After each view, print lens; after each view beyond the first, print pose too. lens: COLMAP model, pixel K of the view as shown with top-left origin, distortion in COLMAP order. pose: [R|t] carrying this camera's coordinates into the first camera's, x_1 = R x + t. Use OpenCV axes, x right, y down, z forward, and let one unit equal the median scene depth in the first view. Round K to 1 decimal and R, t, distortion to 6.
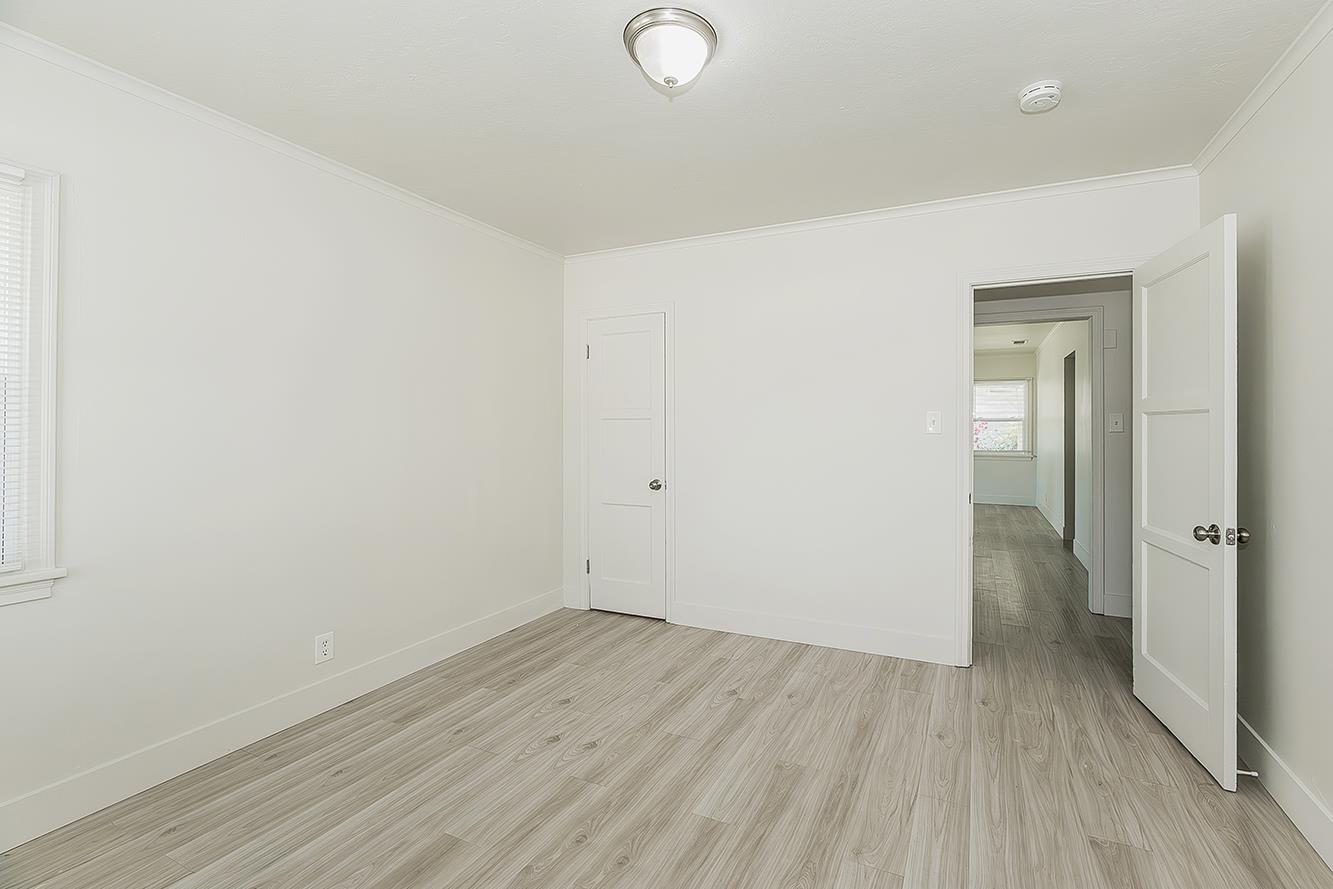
lens RADIAL K [[578.3, 0, 715.3], [0, 578.3, 429.8], [0, 0, 1]] dist [-0.012514, 0.003476]
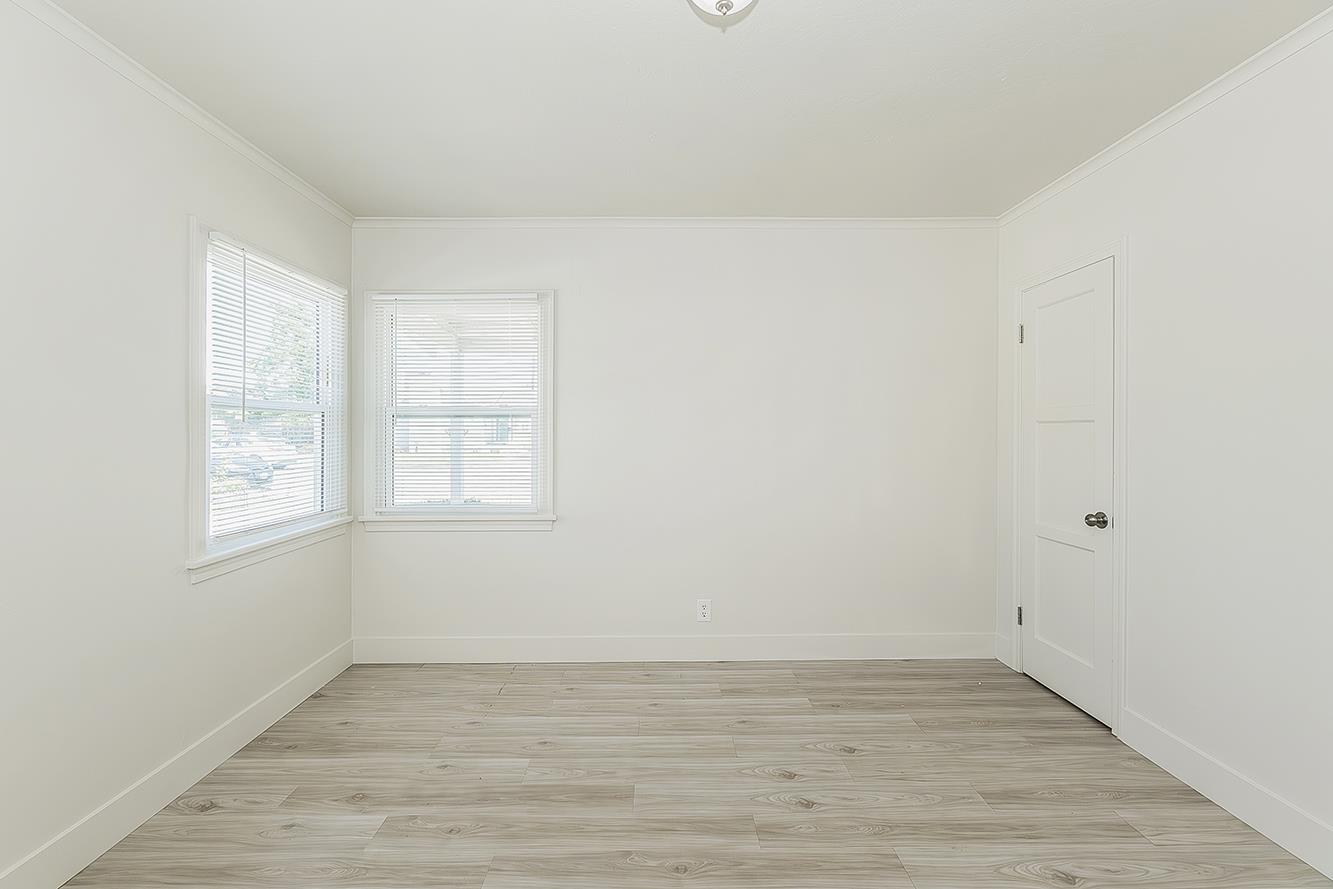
lens RADIAL K [[578.3, 0, 662.2], [0, 578.3, 434.6], [0, 0, 1]] dist [-0.012514, 0.003476]
pose [[0.412486, 0.001652, -0.910963, 0.434014], [0.000378, 0.999998, 0.001984, -0.005277], [0.910964, -0.001162, 0.412484, 0.408165]]
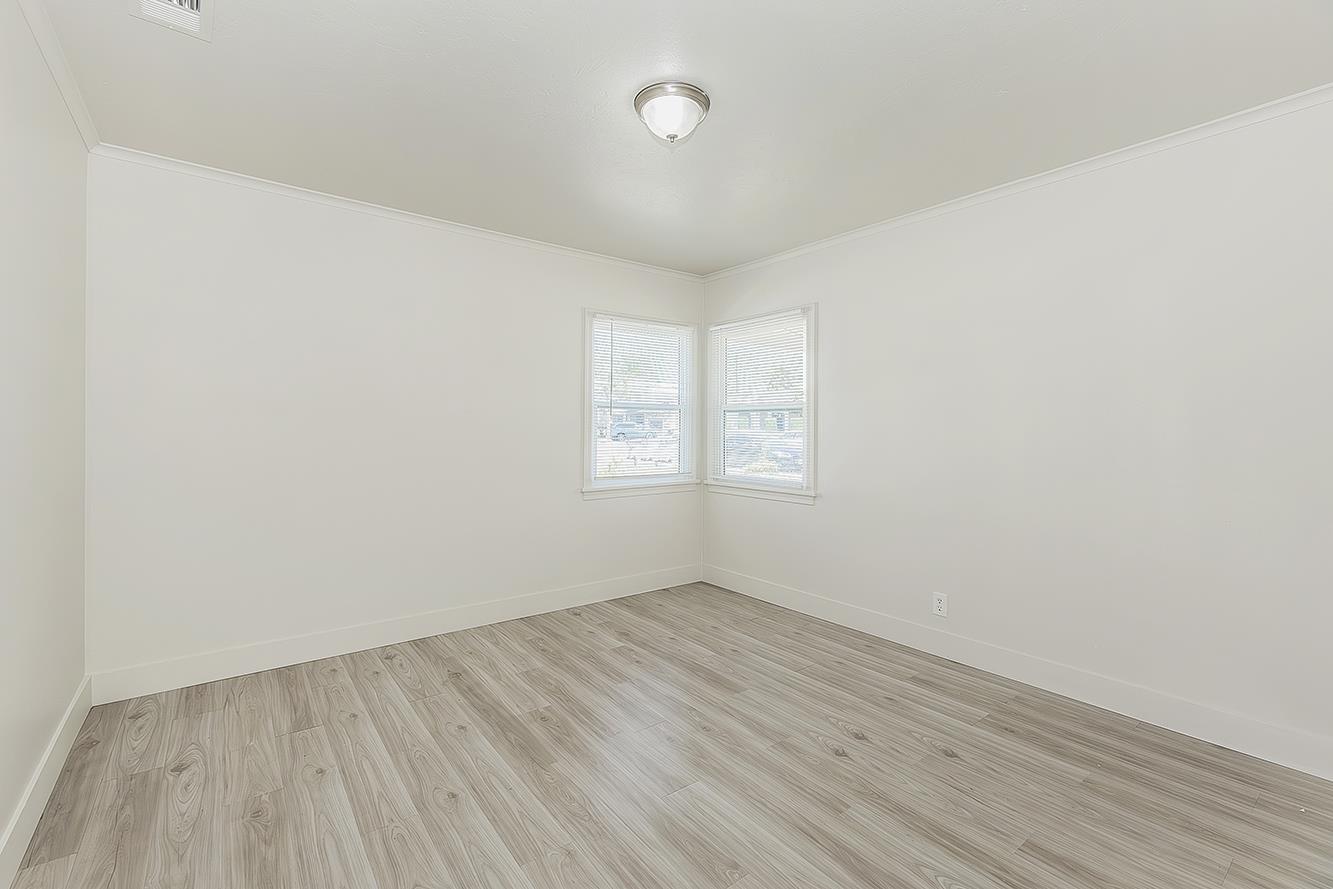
lens RADIAL K [[578.3, 0, 654.6], [0, 578.3, 422.5], [0, 0, 1]] dist [-0.012514, 0.003476]
pose [[-0.485985, -0.014442, -0.873848, 0.704165], [-0.011602, 0.999882, -0.010072, 0.012411], [0.873890, 0.005243, -0.486095, 1.083150]]
